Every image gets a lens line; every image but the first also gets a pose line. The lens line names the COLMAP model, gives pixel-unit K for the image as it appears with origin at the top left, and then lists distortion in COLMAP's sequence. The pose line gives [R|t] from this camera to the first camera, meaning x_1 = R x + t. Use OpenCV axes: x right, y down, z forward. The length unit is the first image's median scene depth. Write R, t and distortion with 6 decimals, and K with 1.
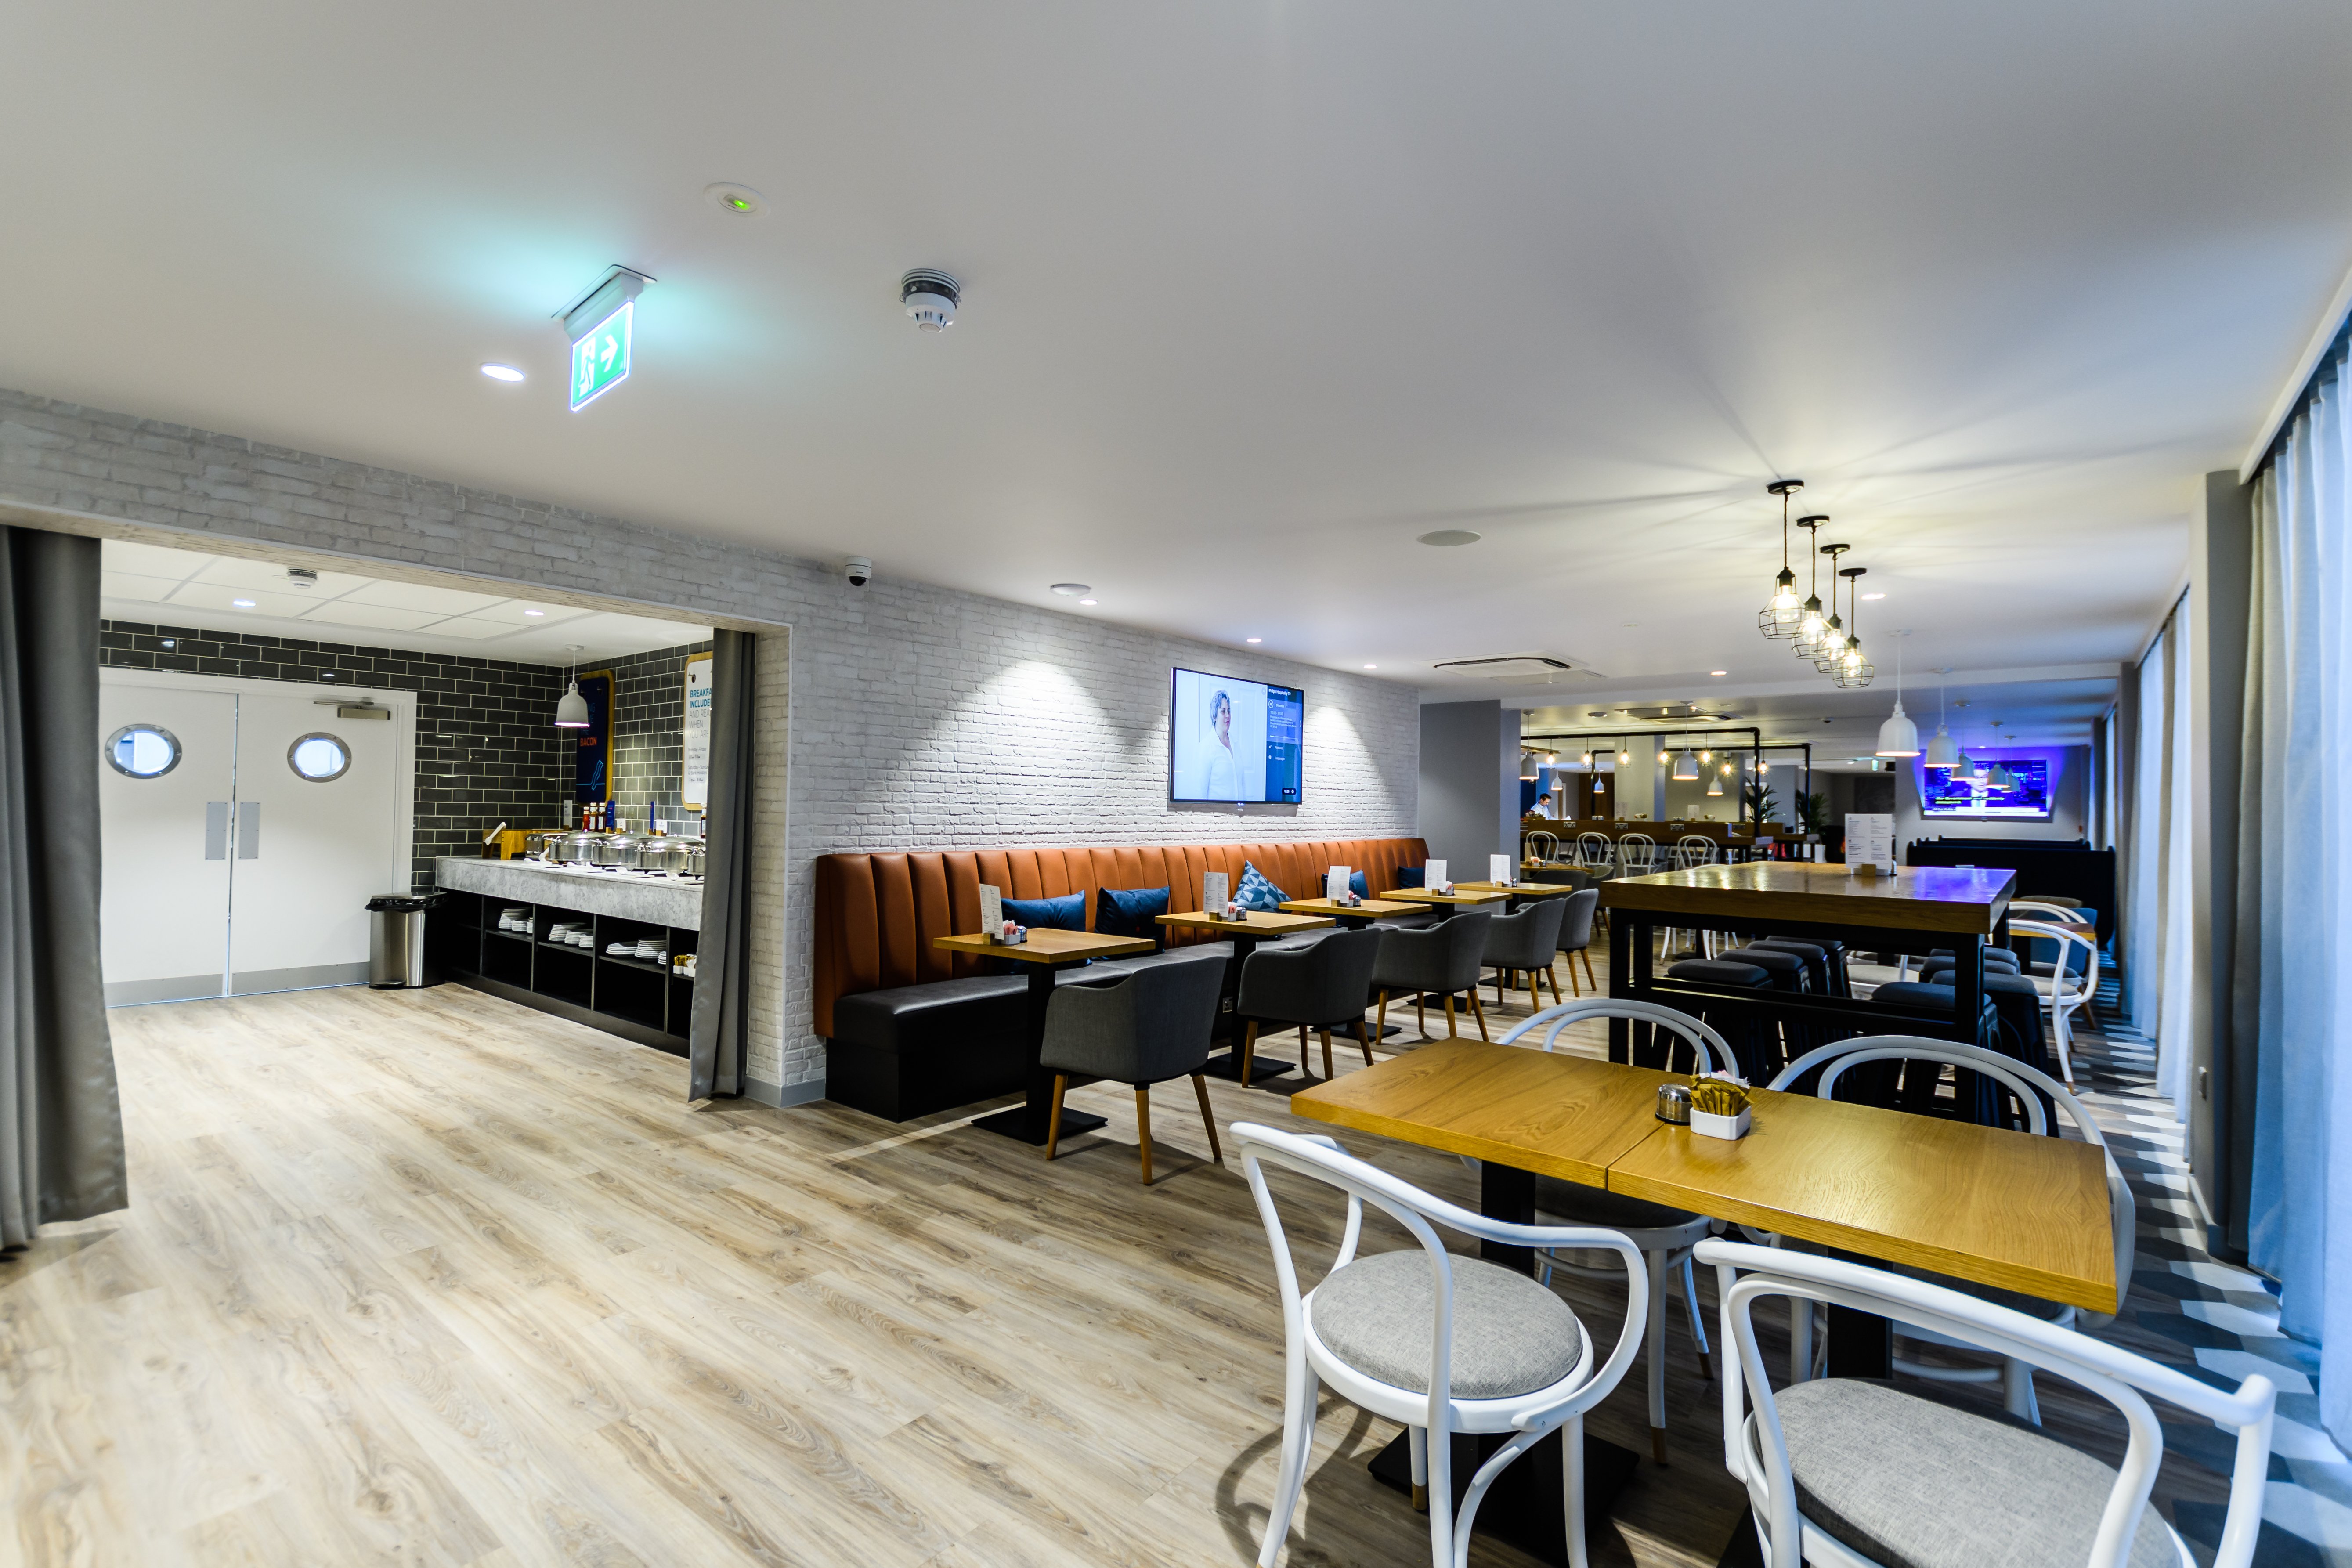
lens RADIAL K [[1022.2, 0, 1176.0], [0, 1022.2, 784.0], [0, 0, 1]] dist [0.037455, 0.000072]
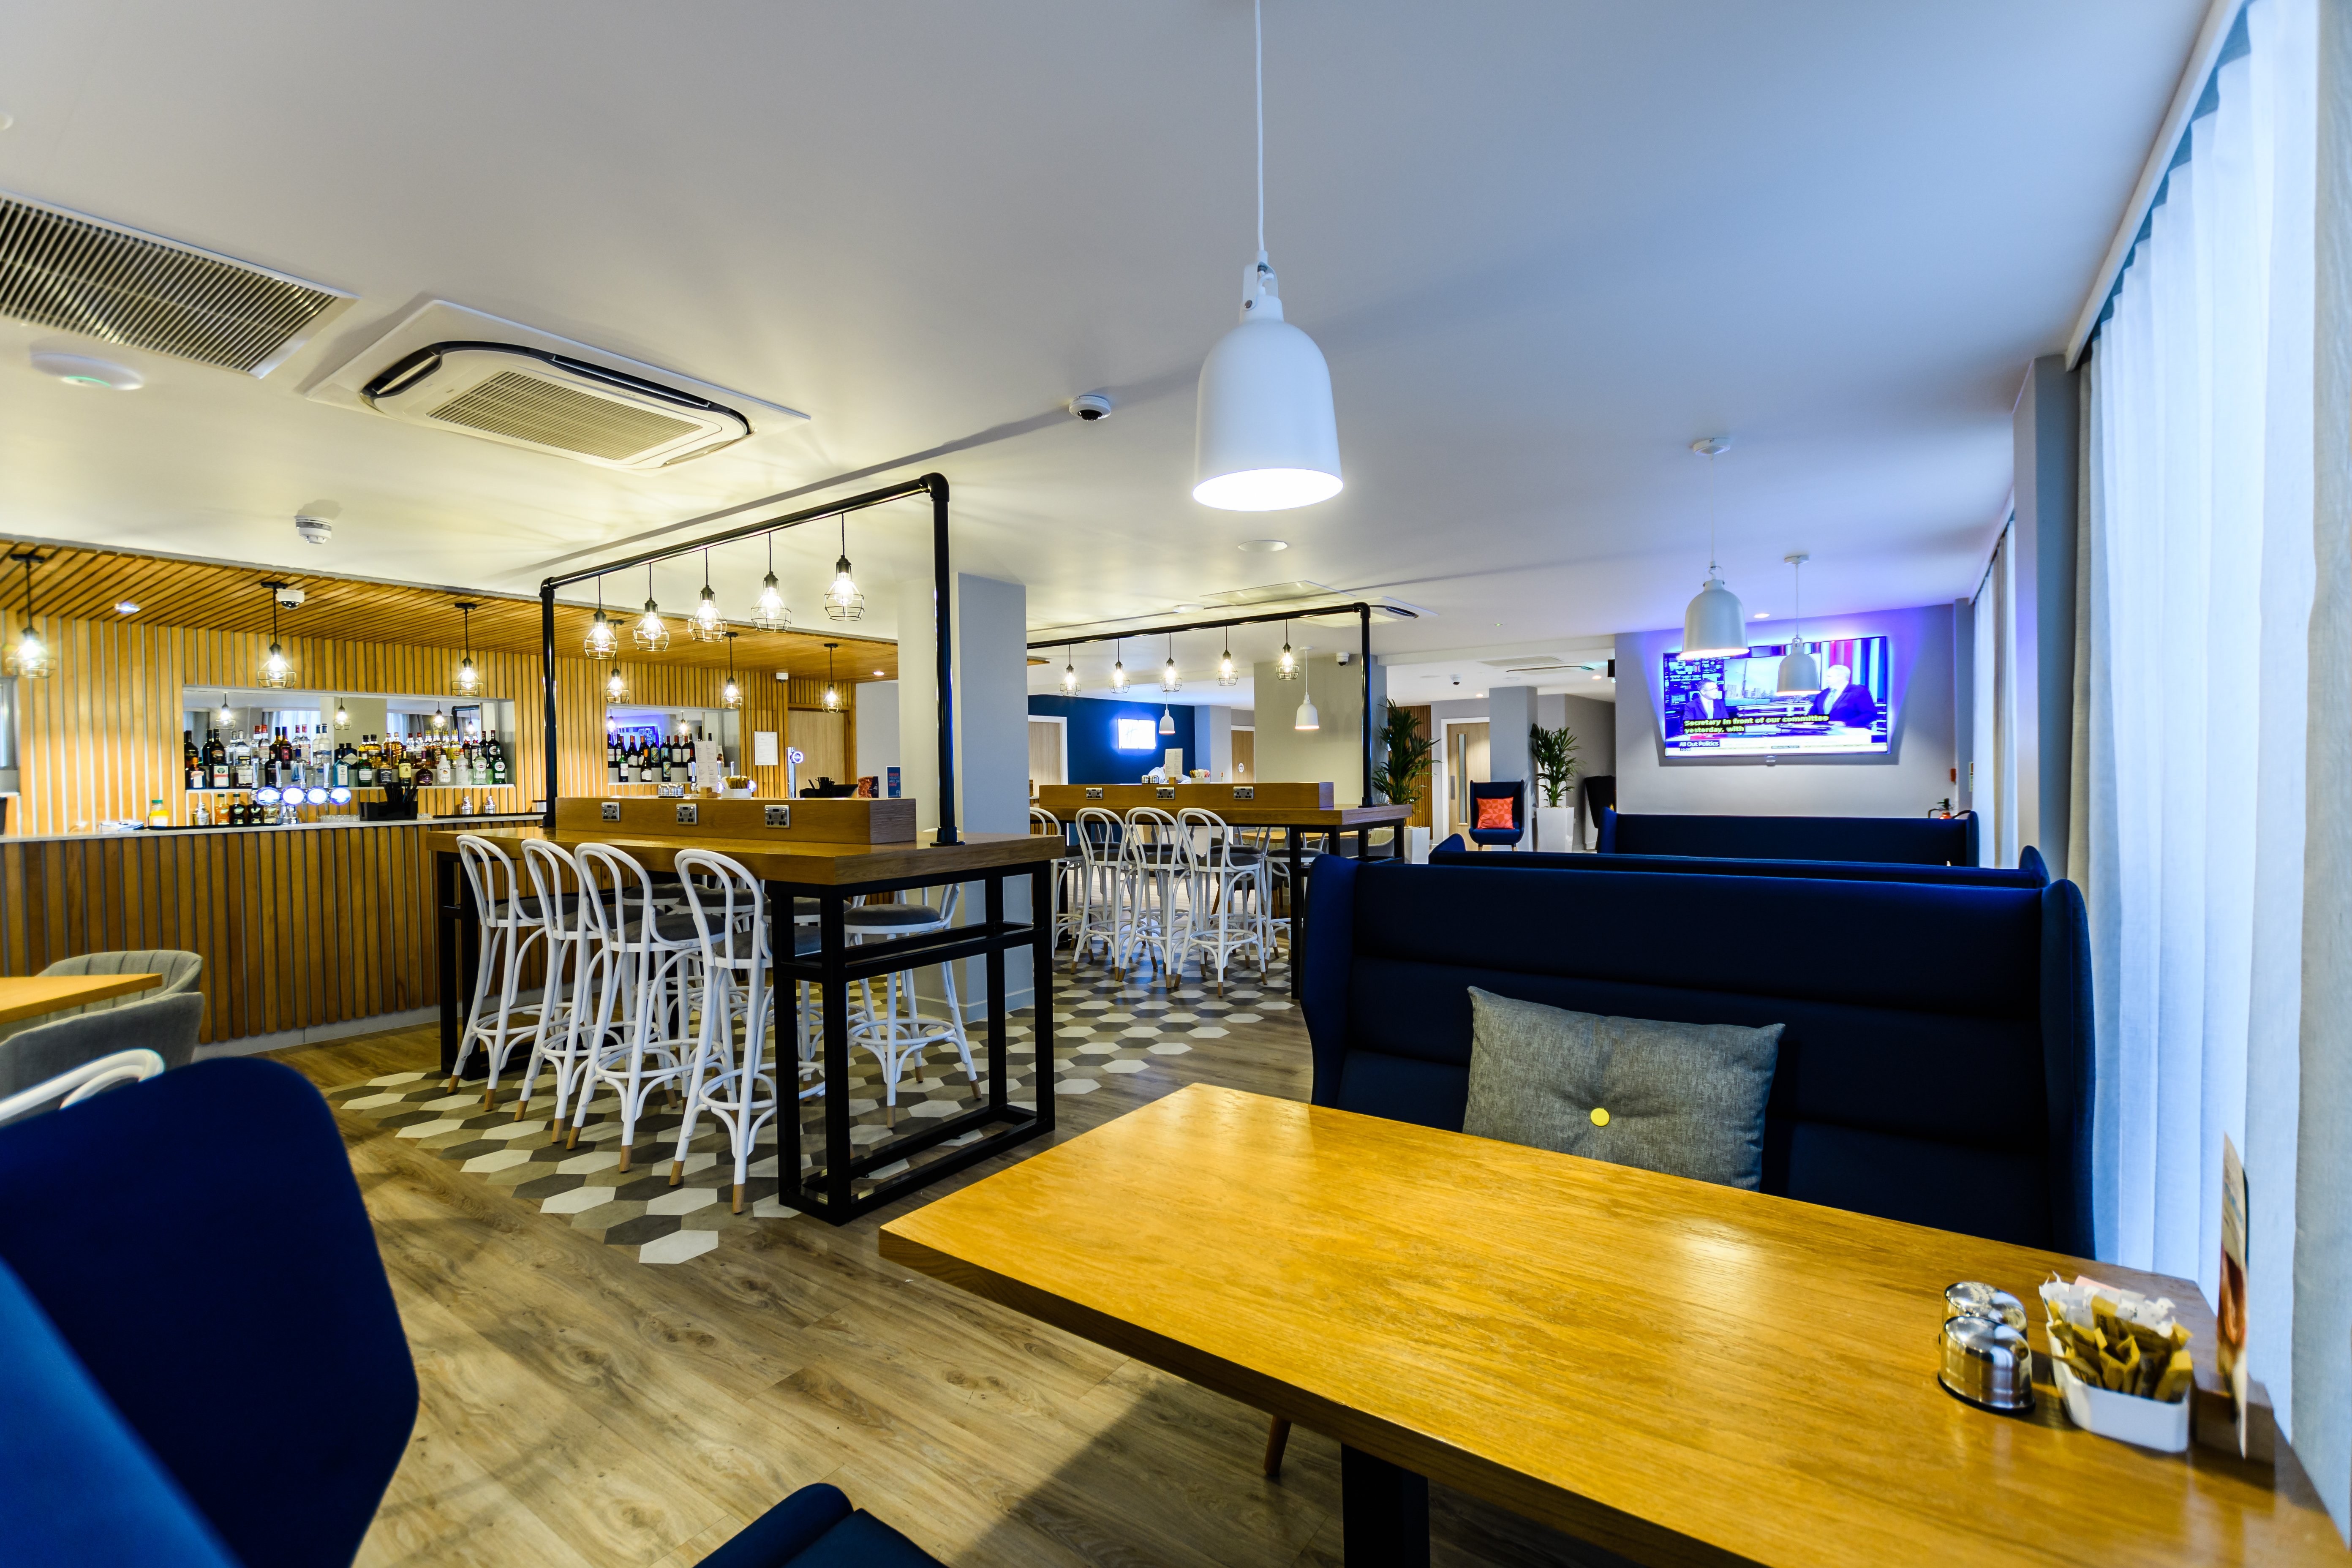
lens RADIAL K [[1022.2, 0, 1176.0], [0, 1022.2, 784.0], [0, 0, 1]] dist [0.037455, 0.000072]
pose [[0.997632, -0.021051, 0.065484, 0.453849], [0.018989, 0.999309, 0.031961, 0.023501], [-0.066111, -0.030642, 0.997342, 0.525059]]
